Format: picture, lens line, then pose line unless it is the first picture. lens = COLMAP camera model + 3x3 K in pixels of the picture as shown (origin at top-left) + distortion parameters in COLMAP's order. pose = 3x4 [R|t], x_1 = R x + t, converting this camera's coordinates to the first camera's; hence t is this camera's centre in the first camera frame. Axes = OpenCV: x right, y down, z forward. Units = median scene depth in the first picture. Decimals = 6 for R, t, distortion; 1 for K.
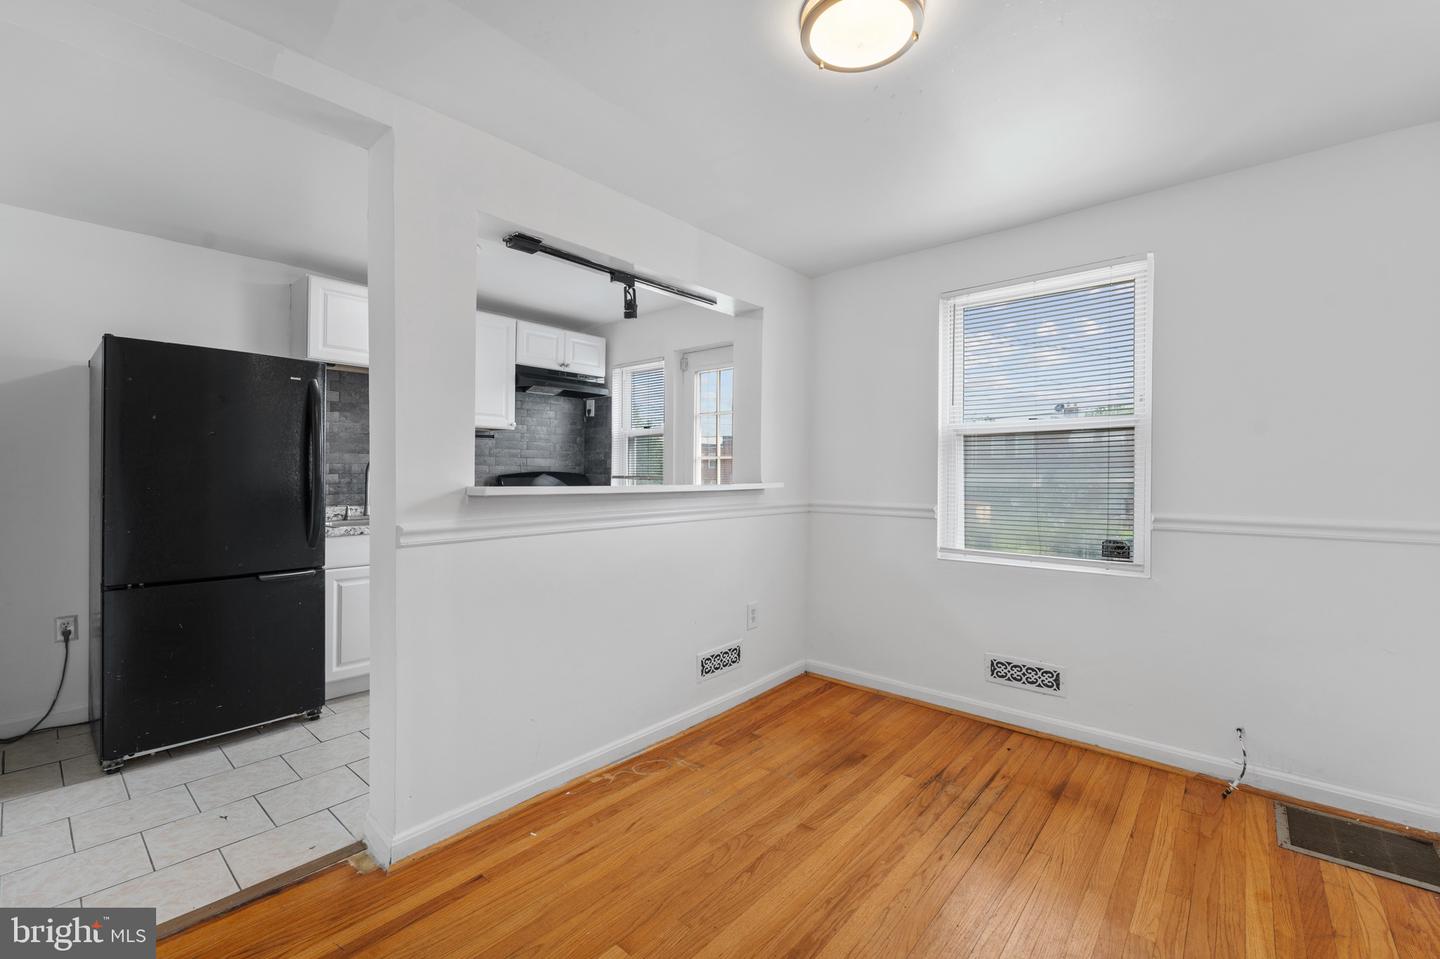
lens RADIAL K [[605.9, 0, 716.5], [0, 605.9, 479.1], [0, 0, 1]] dist [0.000006, -0.001362]
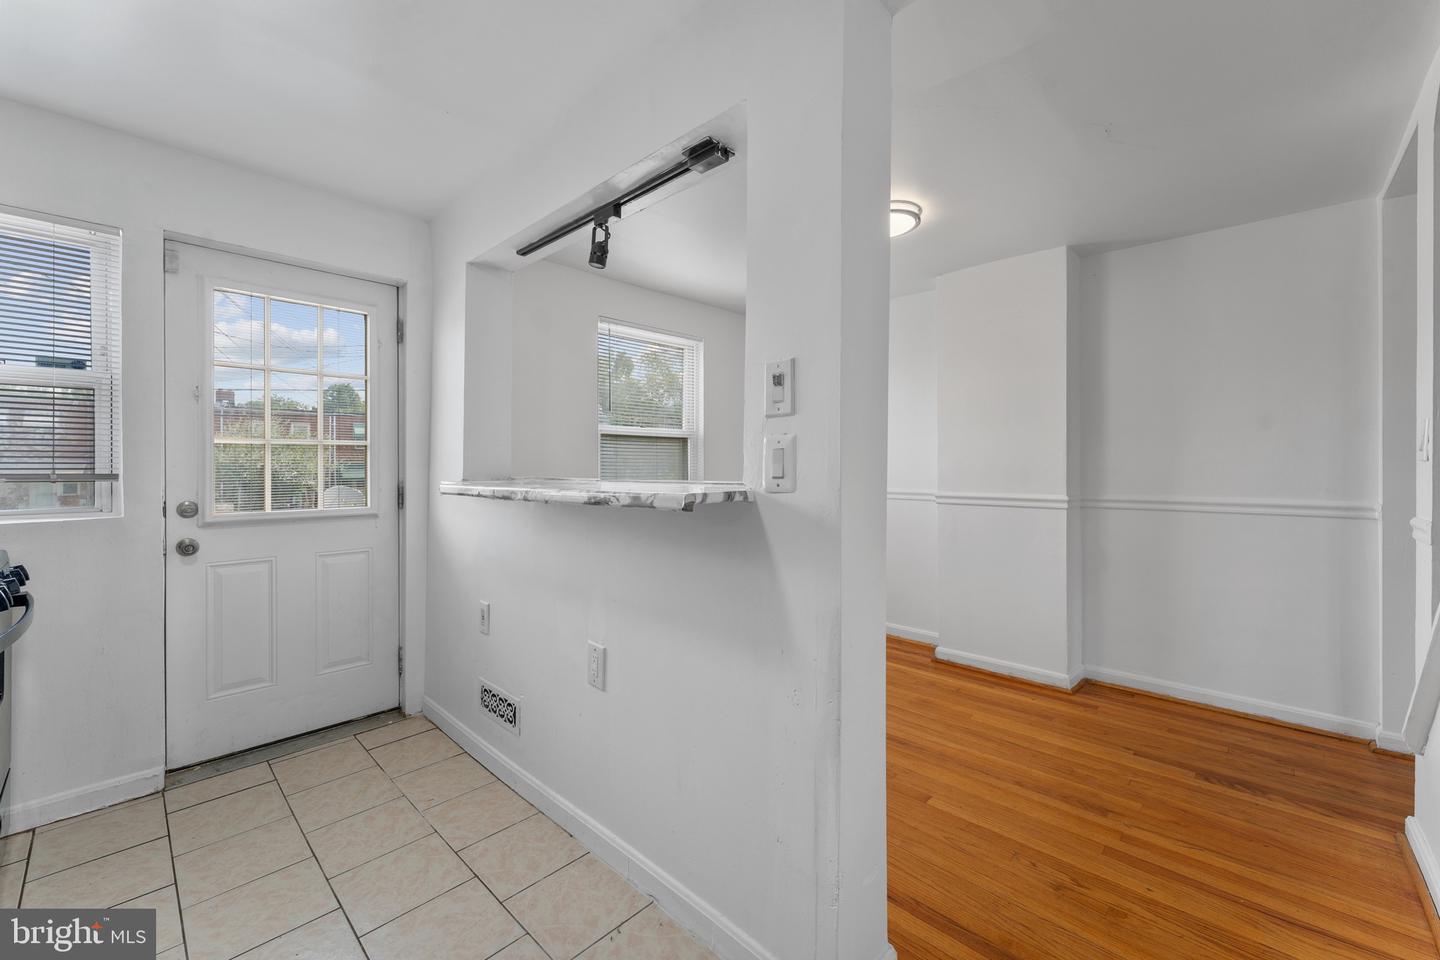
lens RADIAL K [[574.6, 0, 726.0], [0, 574.6, 469.9], [0, 0, 1]] dist [0.000243, -0.000200]
pose [[0.027828, -0.011147, 0.999551, -0.758916], [0.012195, 0.999867, 0.010811, -0.010589], [-0.999538, 0.011889, 0.027960, 0.712941]]
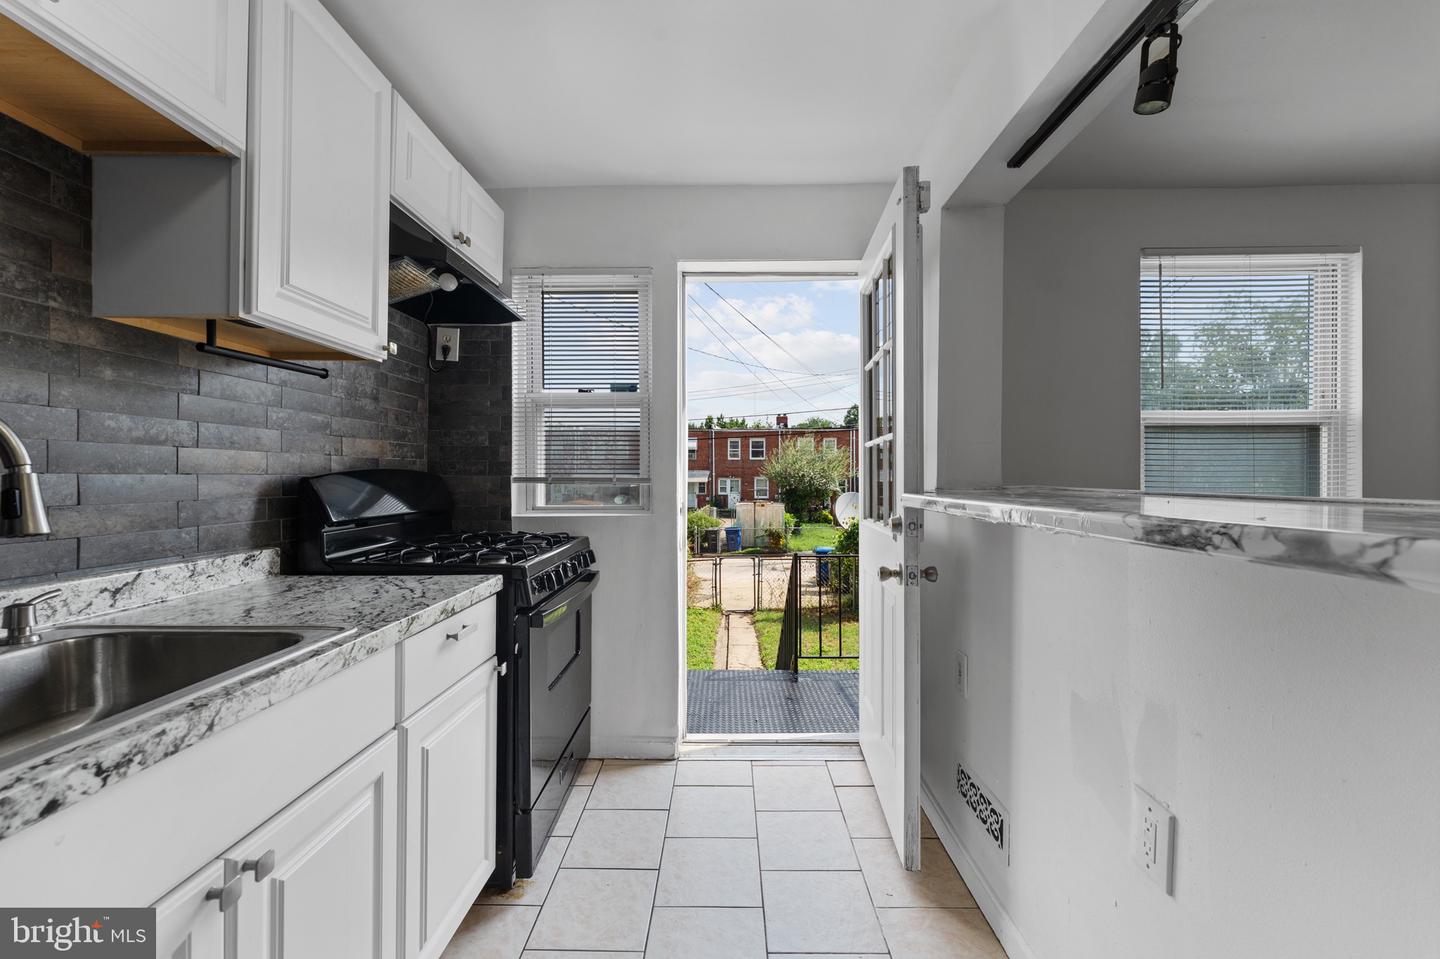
lens RADIAL K [[574.6, 0, 720.7], [0, 574.6, 471.3], [0, 0, 1]] dist [0.000243, -0.000200]
pose [[0.758826, 0.000345, 0.651293, -0.551553], [0.009050, 0.999898, -0.011073, -0.005747], [-0.651230, 0.014297, 0.758746, 0.780217]]
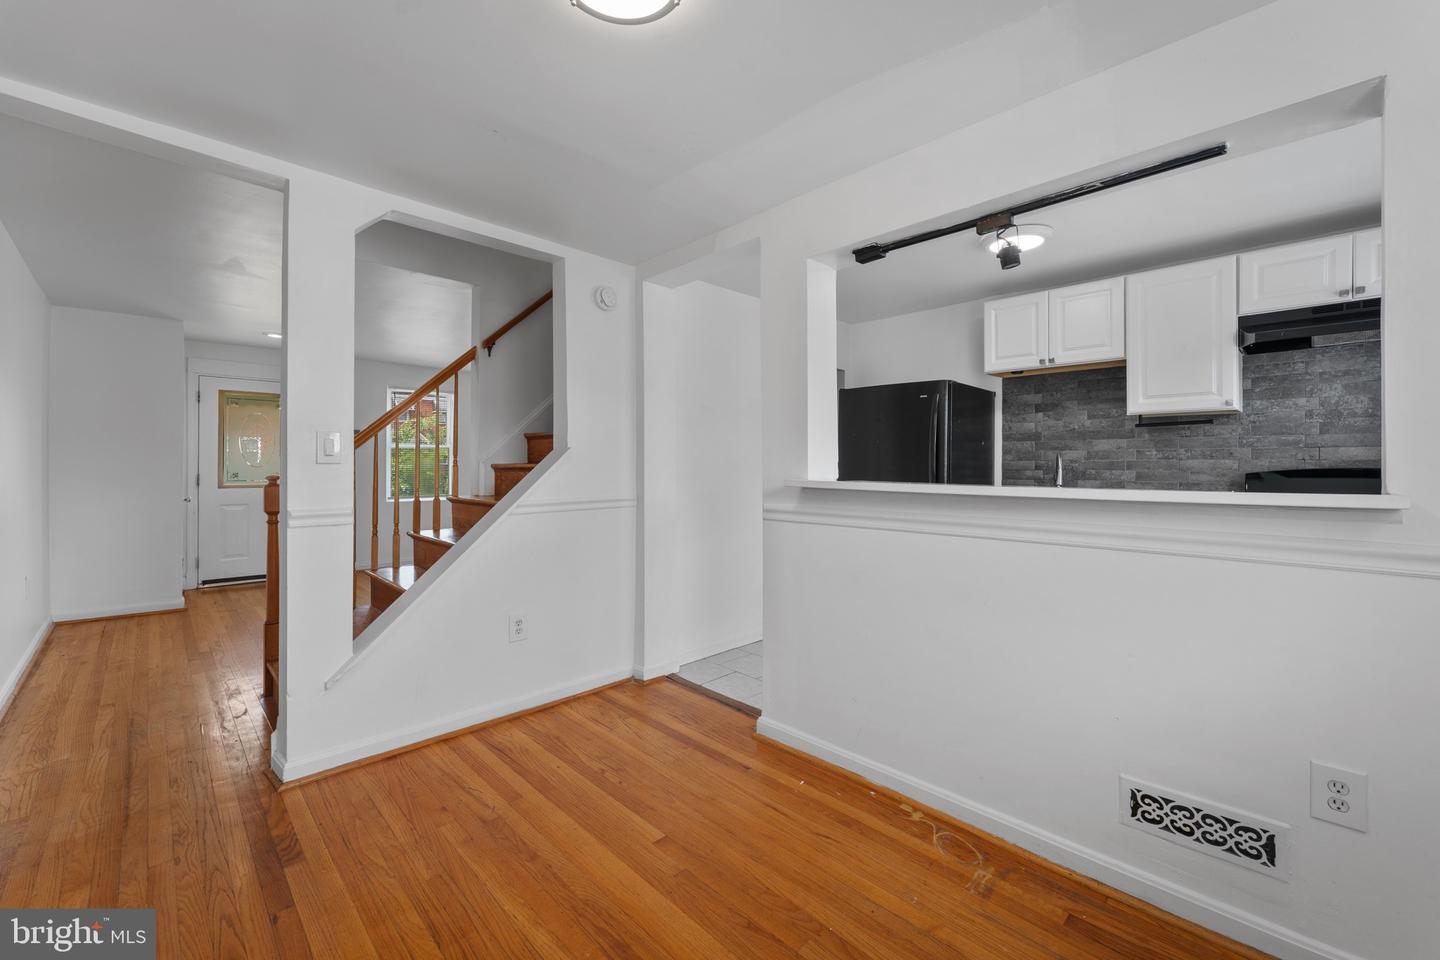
lens RADIAL K [[574.6, 0, 718.3], [0, 574.6, 466.5], [0, 0, 1]] dist [0.000243, -0.000200]
pose [[-0.069975, -0.002350, -0.997546, 0.523392], [-0.013348, 0.999910, -0.001419, -0.006614], [0.997459, 0.013216, -0.070000, 0.596365]]
